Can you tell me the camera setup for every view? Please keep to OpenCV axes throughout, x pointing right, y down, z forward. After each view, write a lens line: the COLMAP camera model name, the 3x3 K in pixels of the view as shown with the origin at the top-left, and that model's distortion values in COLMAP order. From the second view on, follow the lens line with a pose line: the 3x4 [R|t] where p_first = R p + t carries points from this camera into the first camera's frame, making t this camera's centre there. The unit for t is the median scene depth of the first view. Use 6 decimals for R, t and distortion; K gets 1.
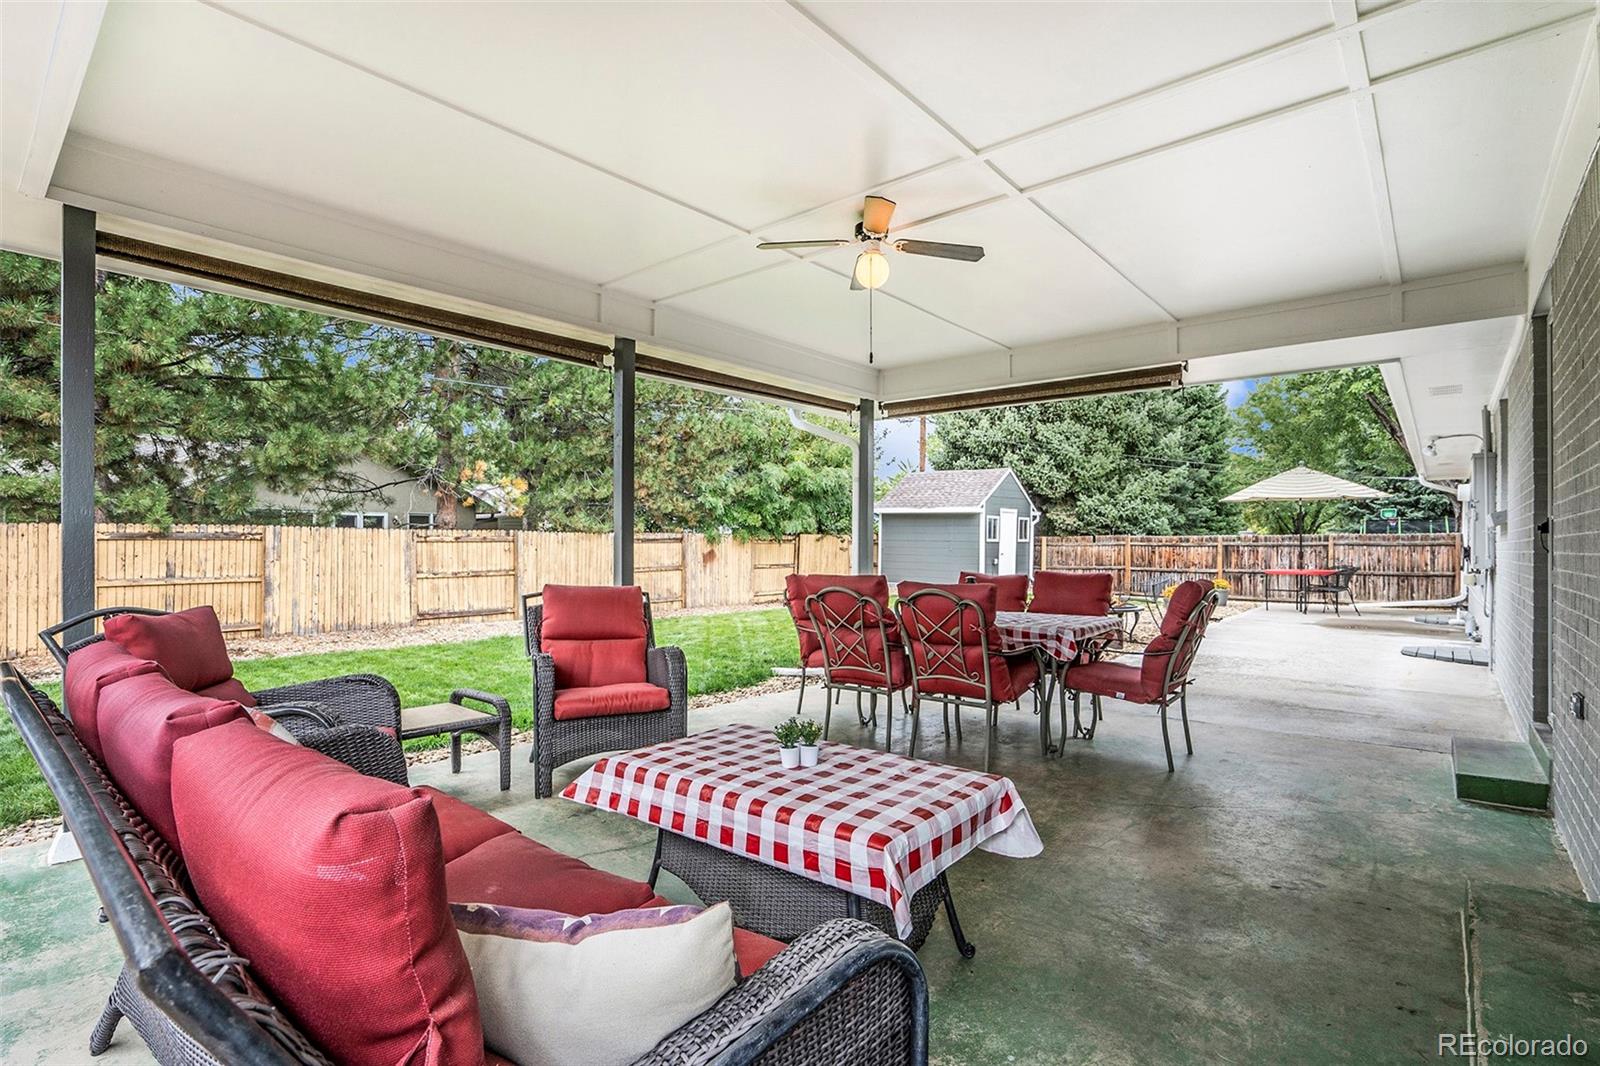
lens RADIAL K [[766.0, 0, 802.1], [0, 766.0, 536.5], [0, 0, 1]] dist [-0.052502, 0.008997]
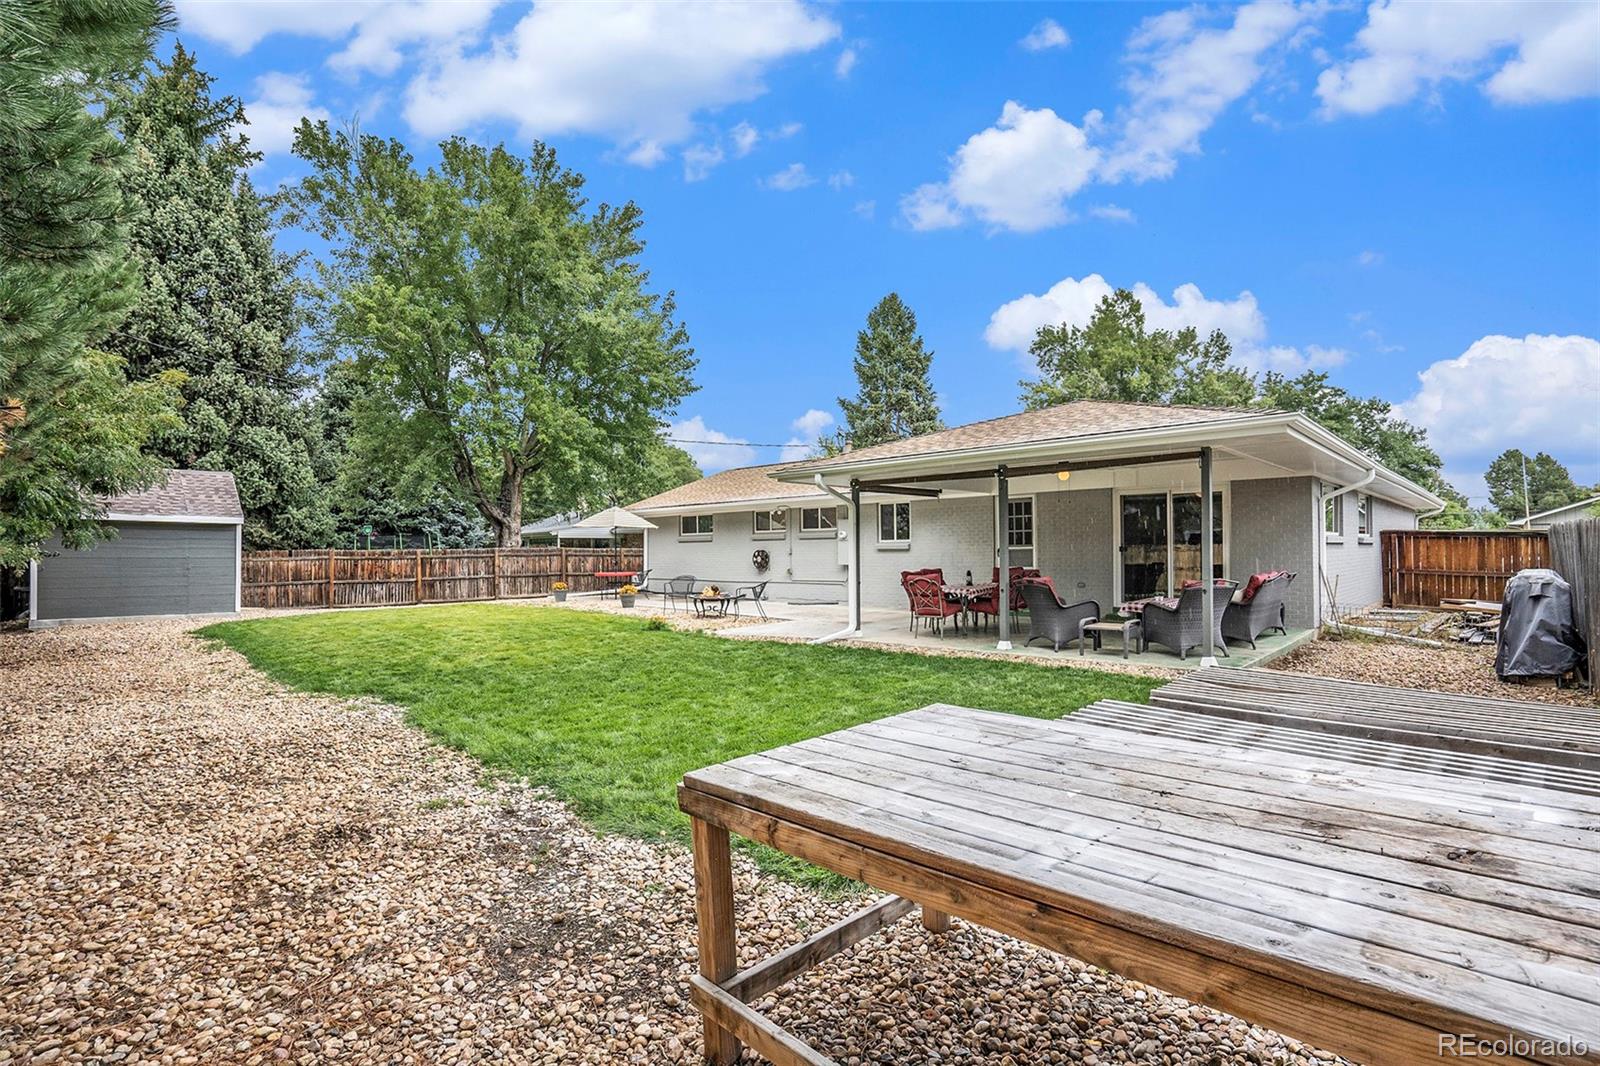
lens RADIAL K [[766.0, 0, 802.1], [0, 766.0, 536.3], [0, 0, 1]] dist [-0.052502, 0.008997]
pose [[0.047379, 0.013450, 0.998786, -0.588865], [0.002390, 0.999905, -0.013579, -0.004381], [-0.998874, 0.003031, 0.047342, 0.338815]]
